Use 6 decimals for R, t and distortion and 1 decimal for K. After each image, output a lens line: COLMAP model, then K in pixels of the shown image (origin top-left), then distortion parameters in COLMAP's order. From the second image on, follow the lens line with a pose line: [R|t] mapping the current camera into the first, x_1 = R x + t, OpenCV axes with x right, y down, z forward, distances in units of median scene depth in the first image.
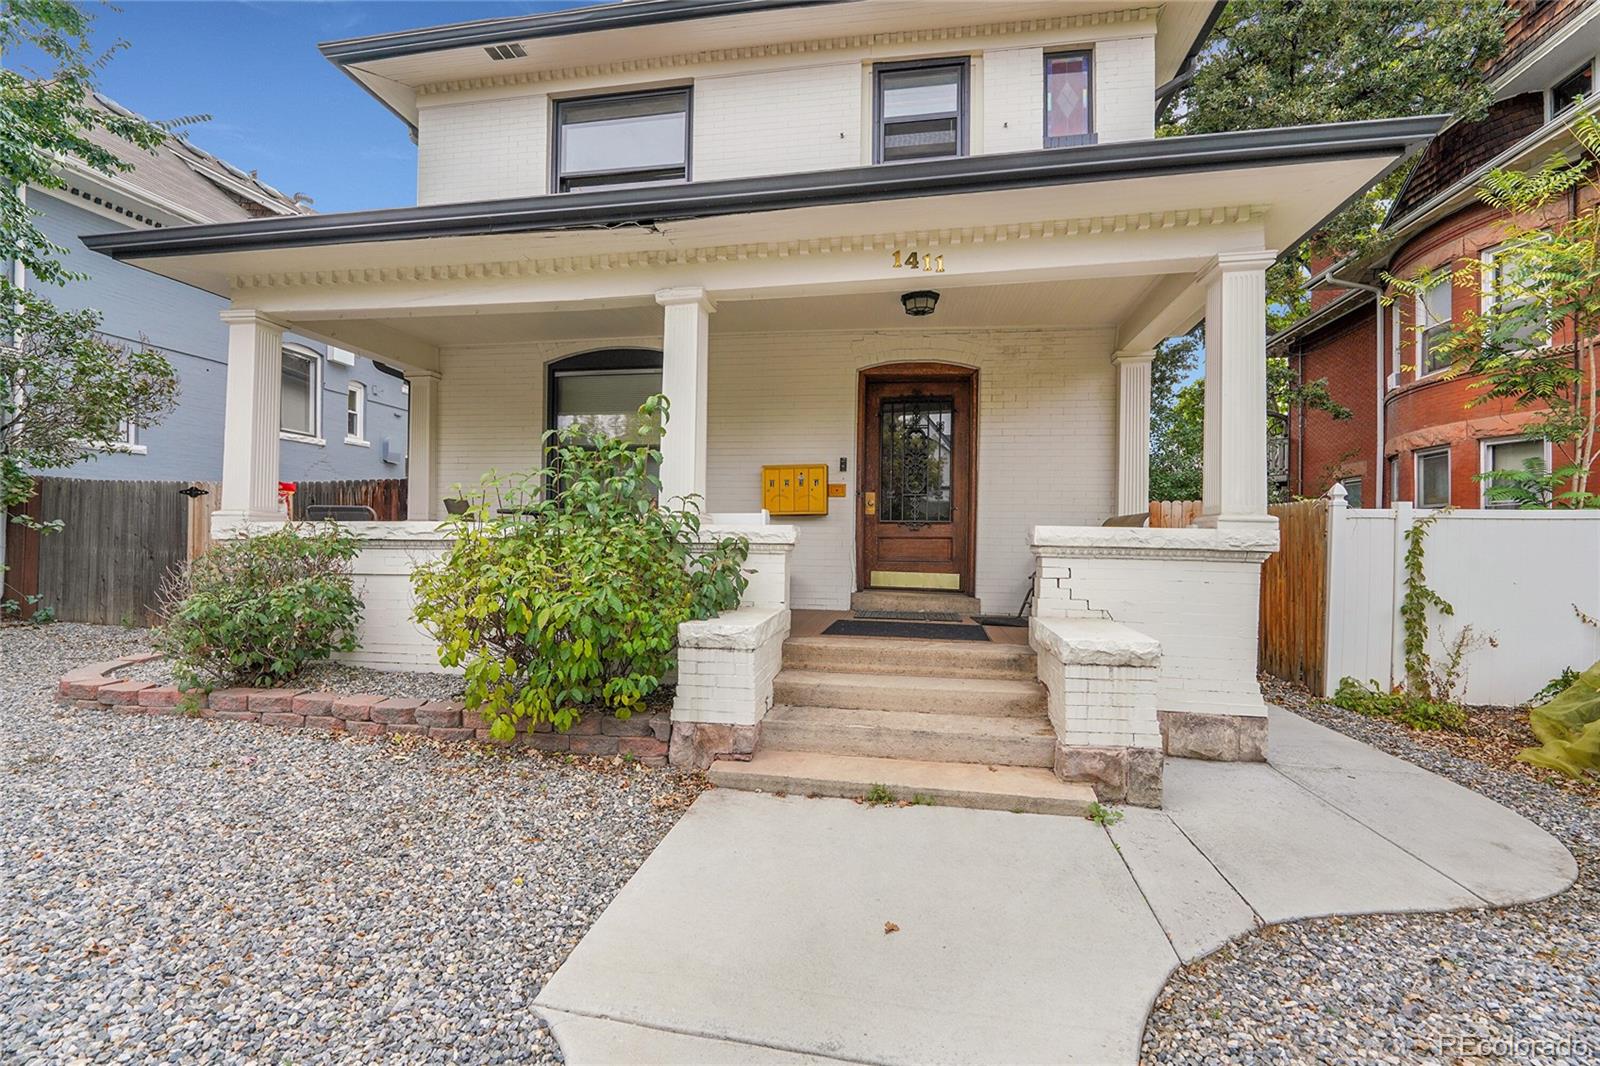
lens RADIAL K [[687.4, 0, 719.5], [0, 687.4, 619.3], [0, 0, 1]] dist [-0.004022, -0.000889]
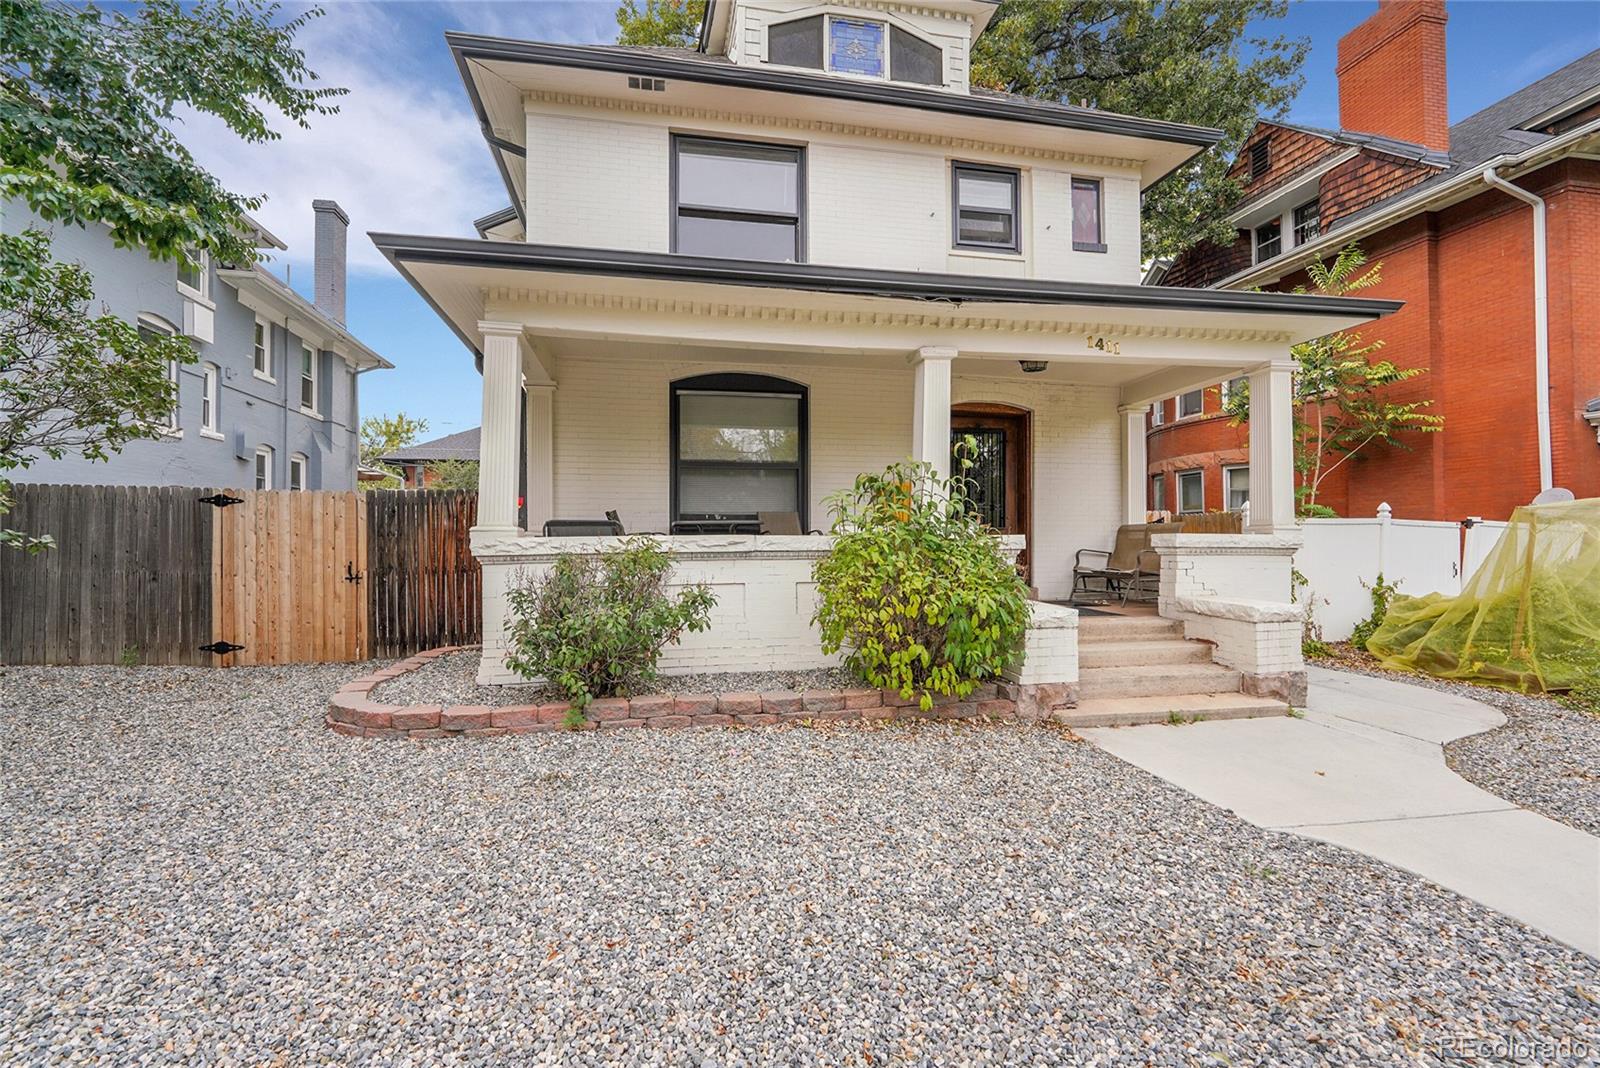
lens RADIAL K [[673.4, 0, 808.2], [0, 673.4, 621.3], [0, 0, 1]] dist [-0.005588, -0.001130]
pose [[0.935738, -0.057049, 0.348052, -0.494691], [0.055732, 0.998350, 0.013805, -0.008588], [-0.348265, 0.006479, 0.937374, -0.042898]]
